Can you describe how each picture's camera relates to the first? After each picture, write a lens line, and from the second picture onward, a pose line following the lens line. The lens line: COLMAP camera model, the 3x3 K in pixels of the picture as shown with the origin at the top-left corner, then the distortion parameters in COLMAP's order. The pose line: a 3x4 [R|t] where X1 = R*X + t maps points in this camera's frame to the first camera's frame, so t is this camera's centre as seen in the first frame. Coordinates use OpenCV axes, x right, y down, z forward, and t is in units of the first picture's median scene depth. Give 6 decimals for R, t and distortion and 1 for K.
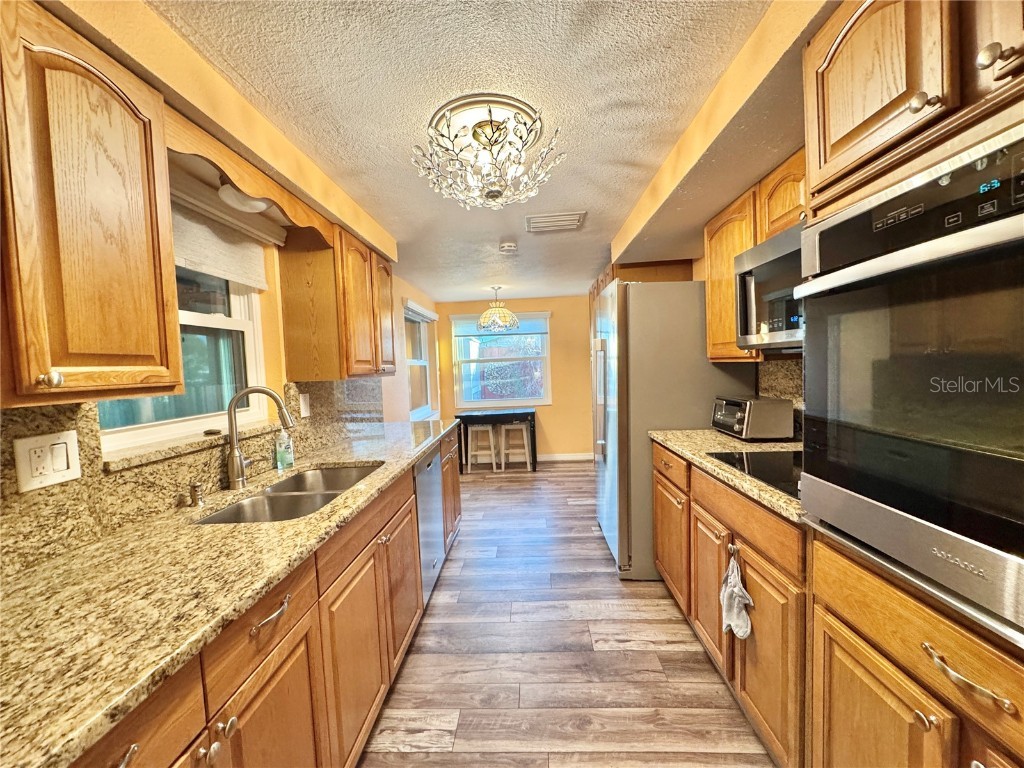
lens RADIAL K [[410.2, 0, 512.0], [0, 410.2, 385.2], [0, 0, 1]] dist [-0.005588, -0.000429]
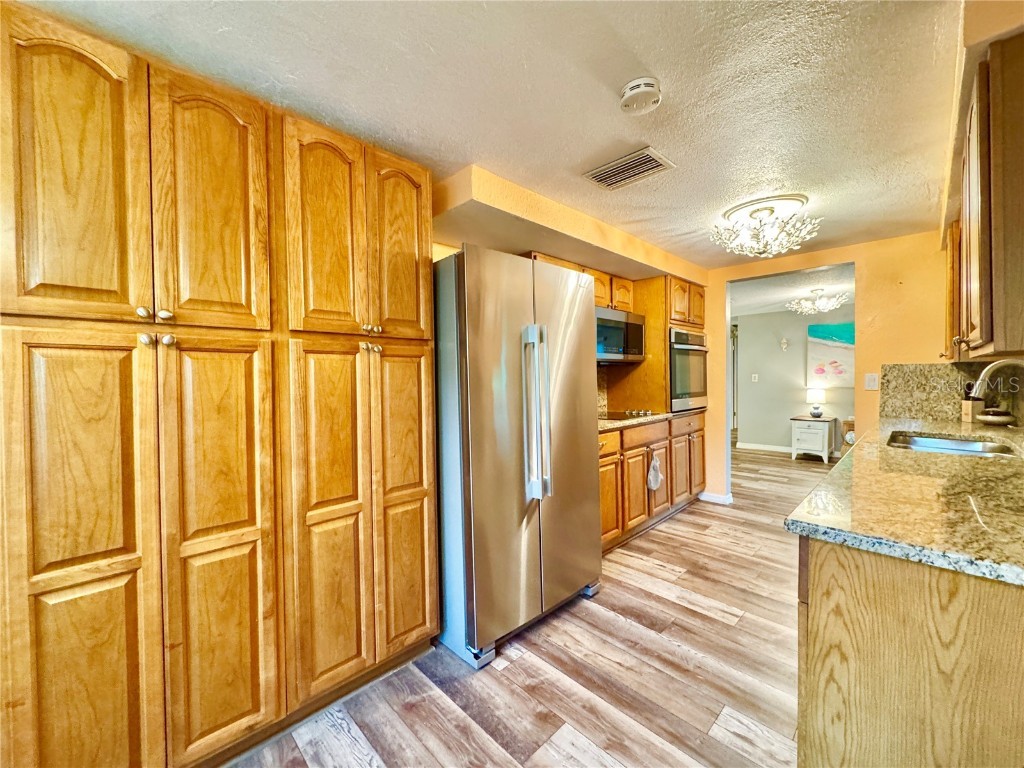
lens RADIAL K [[410.2, 0, 515.2], [0, 410.2, 383.2], [0, 0, 1]] dist [-0.005588, -0.000429]
pose [[-0.734060, 0.036829, 0.678086, -0.325755], [0.074215, 0.996898, 0.026197, -0.054024], [-0.675018, 0.069555, -0.734516, 2.323598]]
